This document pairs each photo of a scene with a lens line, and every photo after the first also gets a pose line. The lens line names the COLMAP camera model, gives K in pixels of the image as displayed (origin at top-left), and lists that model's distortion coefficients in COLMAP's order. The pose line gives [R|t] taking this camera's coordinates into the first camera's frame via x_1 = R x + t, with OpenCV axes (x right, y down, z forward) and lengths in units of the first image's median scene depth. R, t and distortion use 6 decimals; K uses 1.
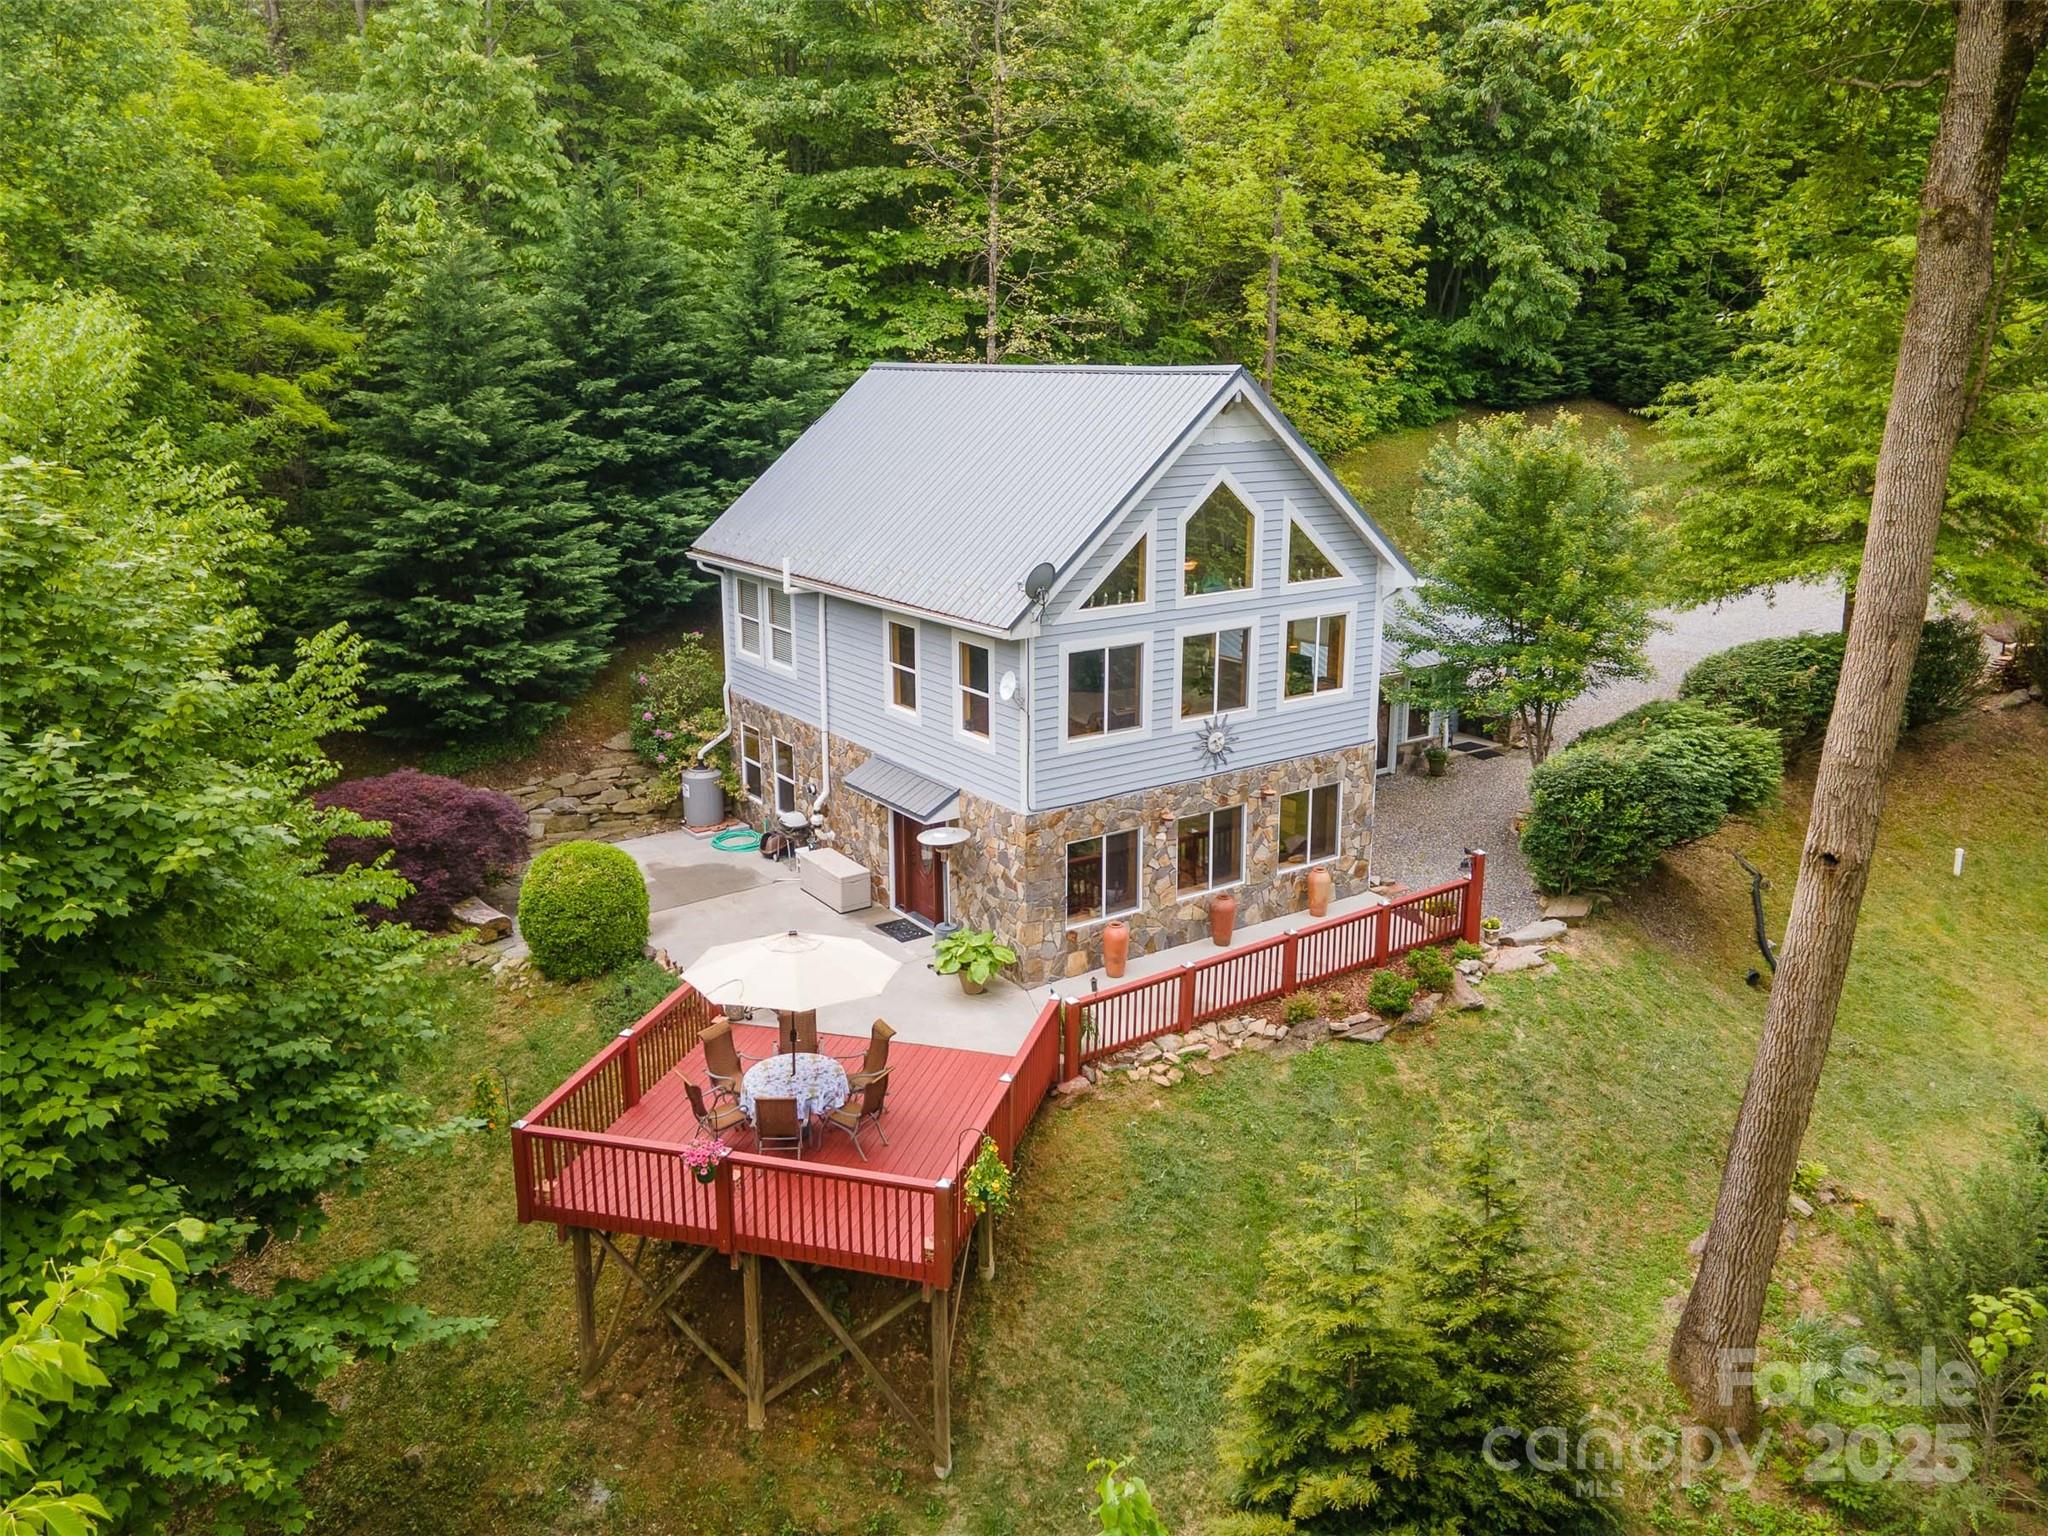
lens RADIAL K [[1635.5, 0, 1084.3], [0, 1635.5, 678.9], [0, 0, 1]] dist [0.022616, 0.046704]
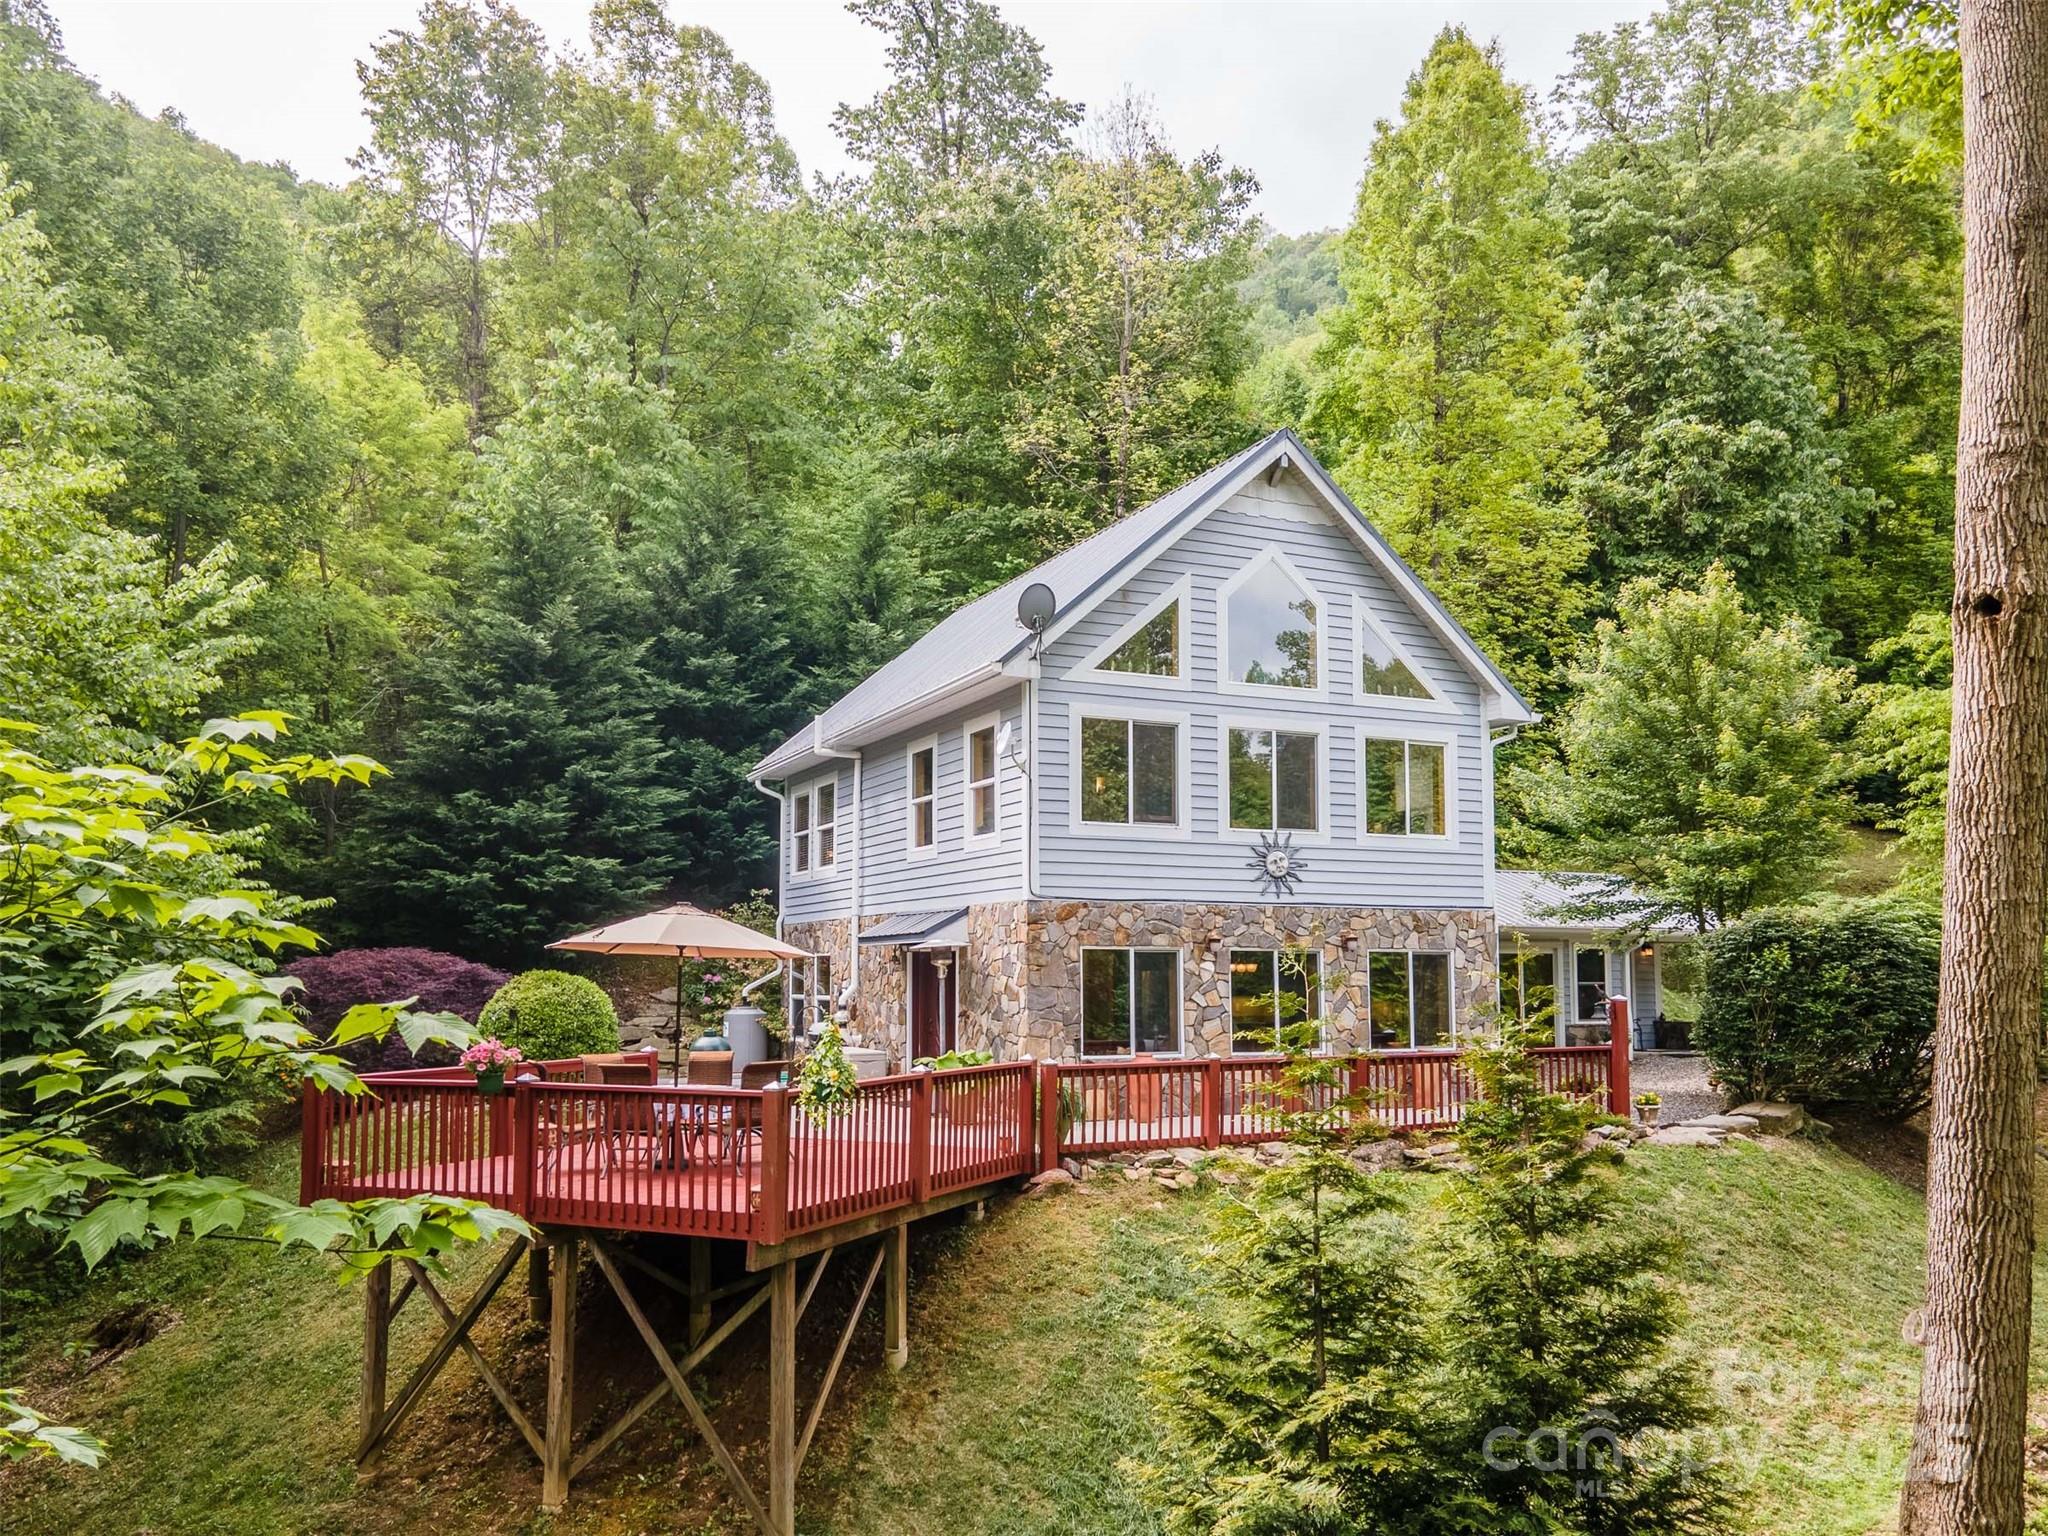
lens RADIAL K [[1663.0, 0, 1024.0], [0, 1663.0, 768.0], [0, 0, 1]] dist [0.003420, 0.103431]
pose [[0.983496, -0.027094, -0.178891, 0.107468], [-0.027660, 0.954586, -0.296648, 0.249725], [0.178805, 0.296700, 0.938082, 0.165861]]
